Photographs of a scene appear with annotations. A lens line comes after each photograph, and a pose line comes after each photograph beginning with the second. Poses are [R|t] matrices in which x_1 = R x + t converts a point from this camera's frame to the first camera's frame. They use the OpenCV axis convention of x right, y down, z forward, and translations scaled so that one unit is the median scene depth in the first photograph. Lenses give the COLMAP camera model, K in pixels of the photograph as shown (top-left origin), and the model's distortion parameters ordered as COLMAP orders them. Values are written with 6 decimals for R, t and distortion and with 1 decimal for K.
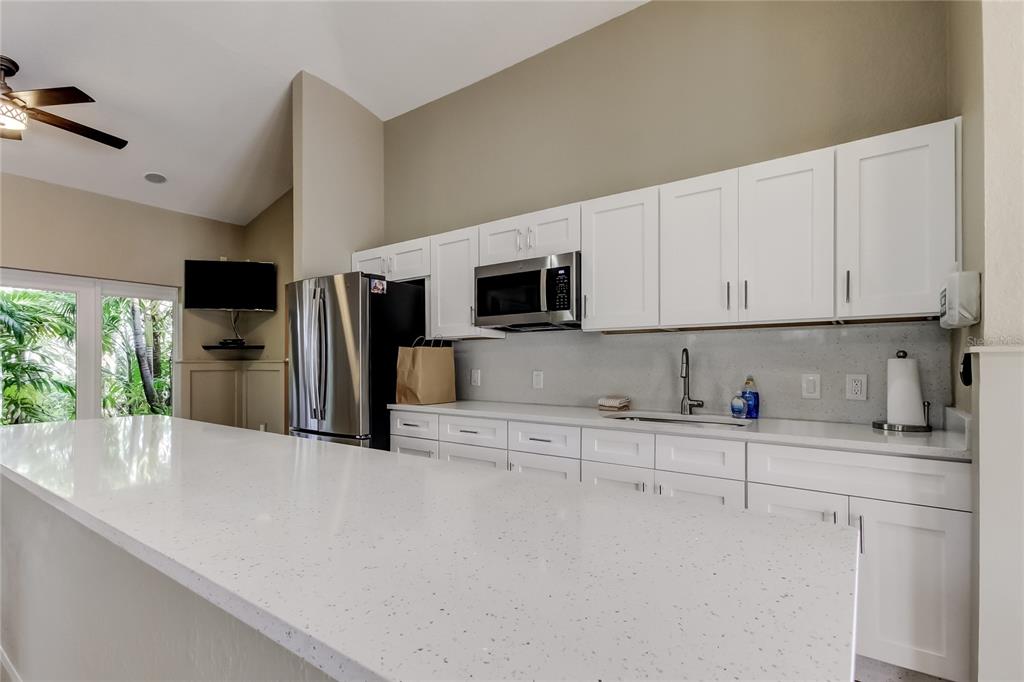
lens RADIAL K [[482.7, 0, 522.2], [0, 482.7, 357.7], [0, 0, 1]] dist [0.002926, 0.000021]
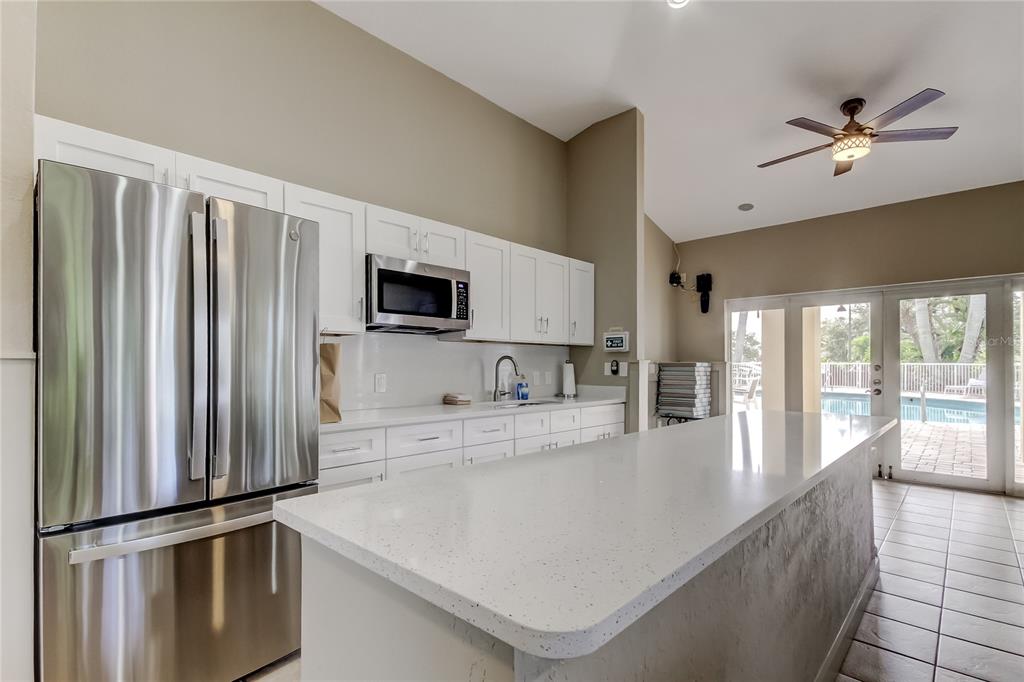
lens RADIAL K [[482.7, 0, 522.2], [0, 482.7, 357.7], [0, 0, 1]] dist [0.002926, 0.000021]
pose [[0.122727, 0.015690, 0.992316, -1.032162], [-0.017195, 0.999759, -0.013681, 0.005613], [-0.992292, -0.015384, 0.122967, 0.715887]]
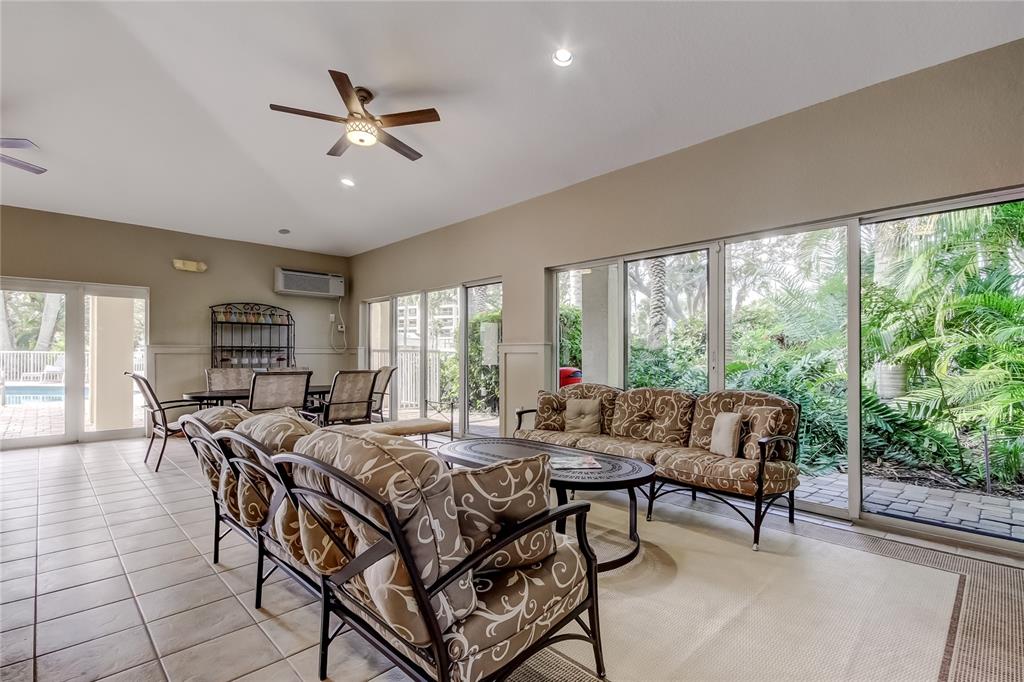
lens RADIAL K [[482.7, 0, 522.2], [0, 482.7, 357.7], [0, 0, 1]] dist [0.002926, 0.000021]
pose [[-0.986211, -0.002282, 0.165474, -1.553893], [-0.004267, 0.999923, -0.011639, 0.023500], [-0.165435, -0.012184, -0.986145, 1.126794]]
